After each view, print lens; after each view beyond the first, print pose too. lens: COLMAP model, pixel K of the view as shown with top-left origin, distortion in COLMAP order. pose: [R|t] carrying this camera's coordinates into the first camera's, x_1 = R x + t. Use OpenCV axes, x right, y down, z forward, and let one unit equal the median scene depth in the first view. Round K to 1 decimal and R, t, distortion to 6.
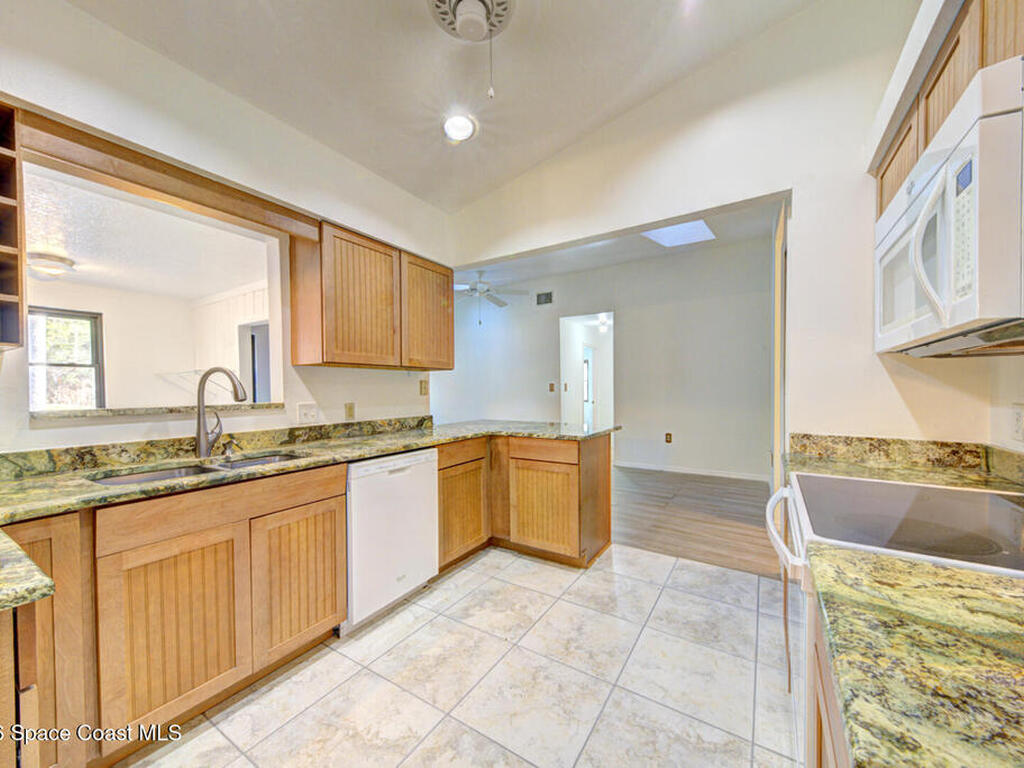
lens RADIAL K [[397.3, 0, 508.2], [0, 397.3, 396.3], [0, 0, 1]] dist [0.039157, -0.000127]
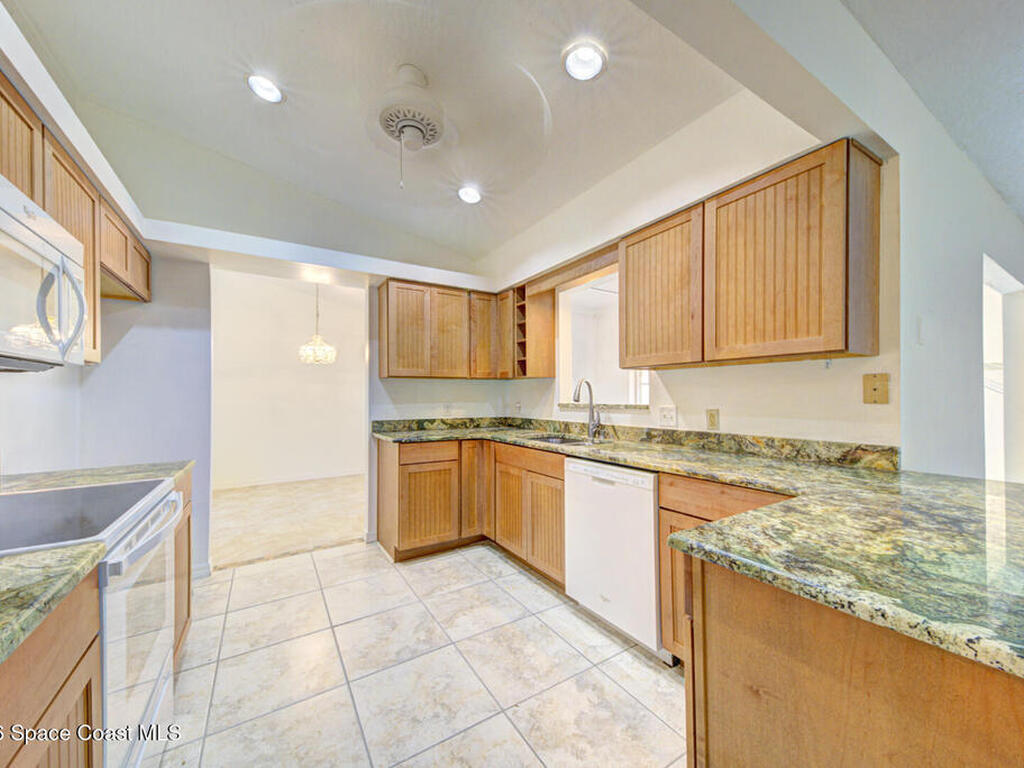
lens RADIAL K [[394.7, 0, 510.4], [0, 394.7, 395.3], [0, 0, 1]] dist [0.023466, -0.000663]
pose [[-0.429939, 0.009026, -0.902813, 0.522091], [-0.007574, 0.999879, 0.013604, -0.019744], [0.902826, 0.012687, -0.429818, 0.966863]]
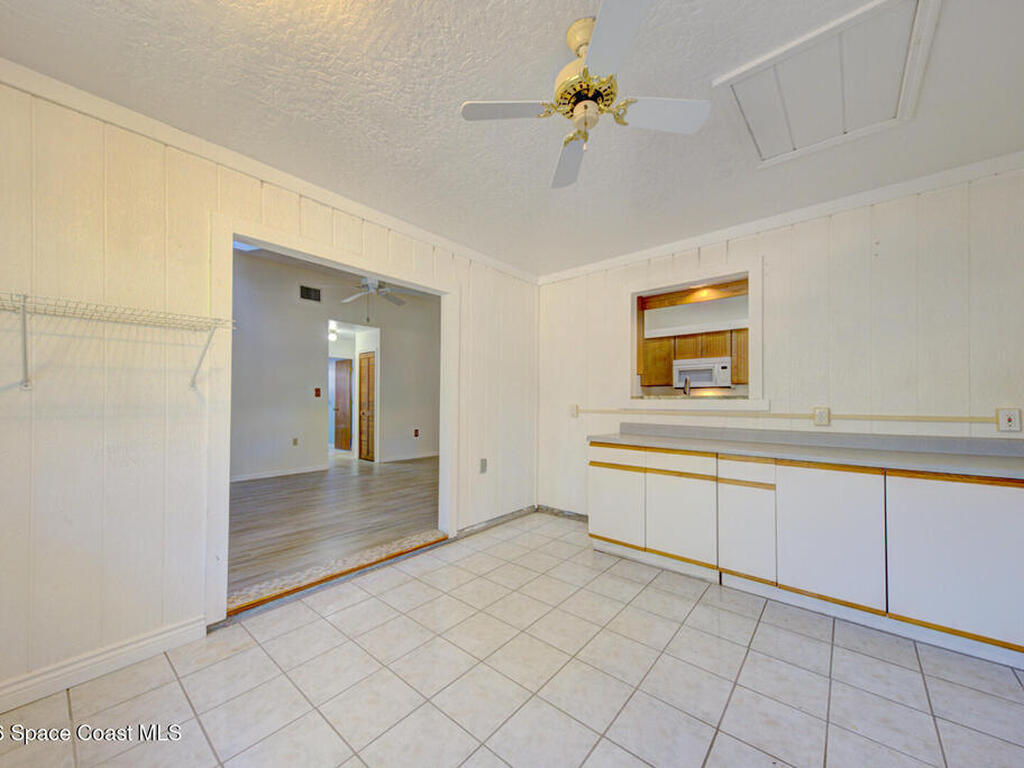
lens RADIAL K [[394.7, 0, 510.4], [0, 394.7, 395.3], [0, 0, 1]] dist [0.023466, -0.000663]
pose [[0.129528, 0.025519, 0.991247, -1.888509], [0.014462, 0.999514, -0.027622, 0.040935], [-0.991470, 0.017913, 0.129096, 1.118091]]
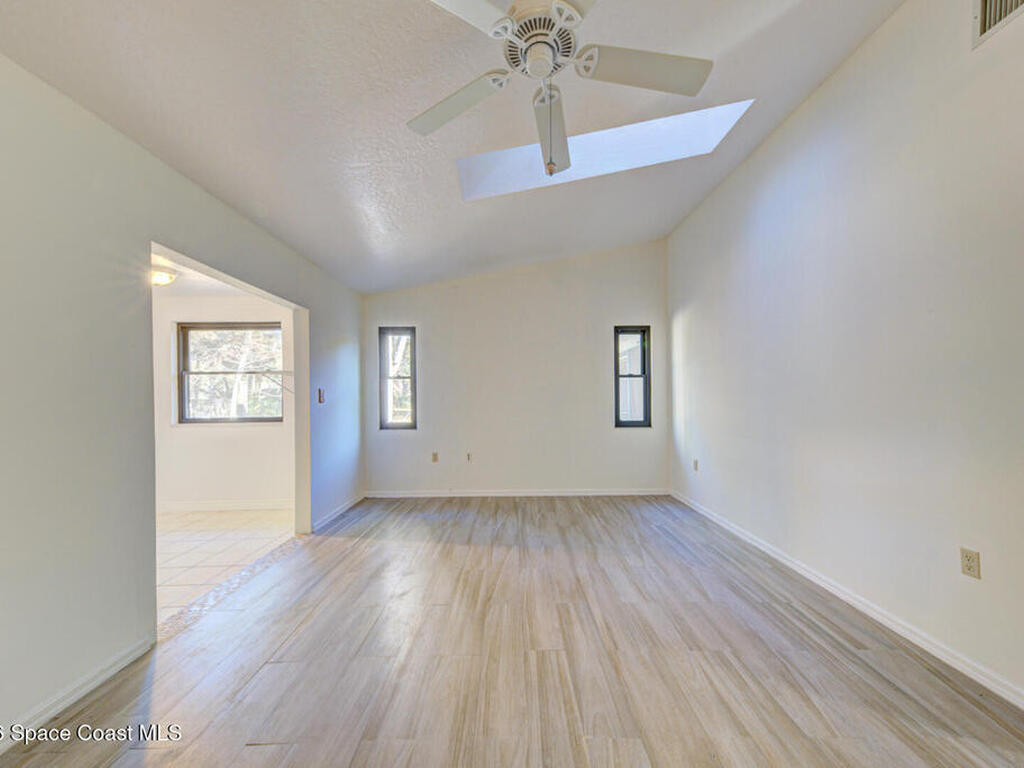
lens RADIAL K [[394.7, 0, 510.4], [0, 394.7, 395.3], [0, 0, 1]] dist [0.023466, -0.000663]
pose [[0.548248, 0.004570, -0.836303, 0.316126], [-0.011633, 0.999930, -0.002161, -0.033747], [0.836235, 0.010913, 0.548263, 1.646227]]
